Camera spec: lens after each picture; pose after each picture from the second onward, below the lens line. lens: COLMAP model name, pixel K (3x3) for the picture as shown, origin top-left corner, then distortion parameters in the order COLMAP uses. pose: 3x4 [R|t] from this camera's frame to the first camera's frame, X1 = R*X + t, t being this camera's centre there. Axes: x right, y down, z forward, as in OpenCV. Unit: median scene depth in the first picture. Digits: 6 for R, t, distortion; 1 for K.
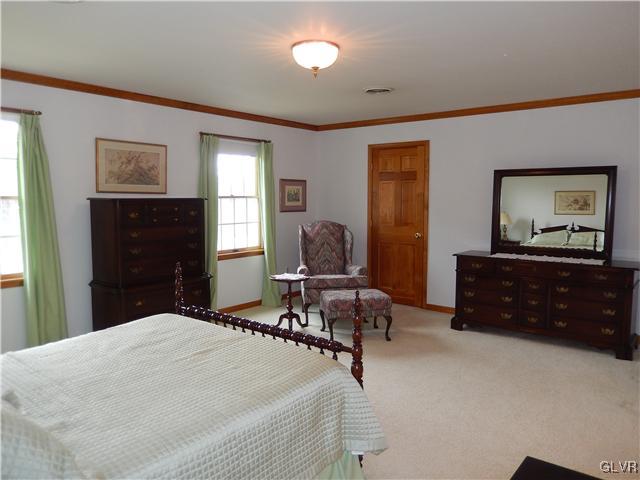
lens RADIAL K [[476.2, 0, 320.3], [0, 476.2, 240.6], [0, 0, 1]] dist [0.004711, 0.000082]
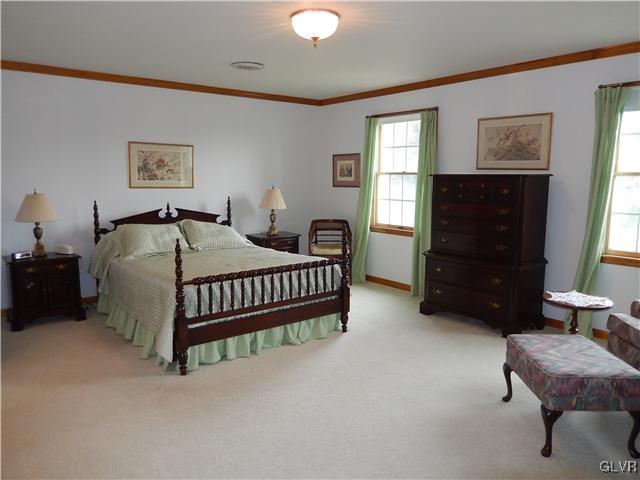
lens RADIAL K [[476.2, 0, 320.2], [0, 476.2, 238.3], [0, 0, 1]] dist [0.004711, 0.000082]
pose [[-0.221349, 0.130387, -0.966439, 0.675288], [-0.093971, 0.983558, 0.154220, -0.077305], [0.970657, 0.124954, -0.205457, 0.868334]]
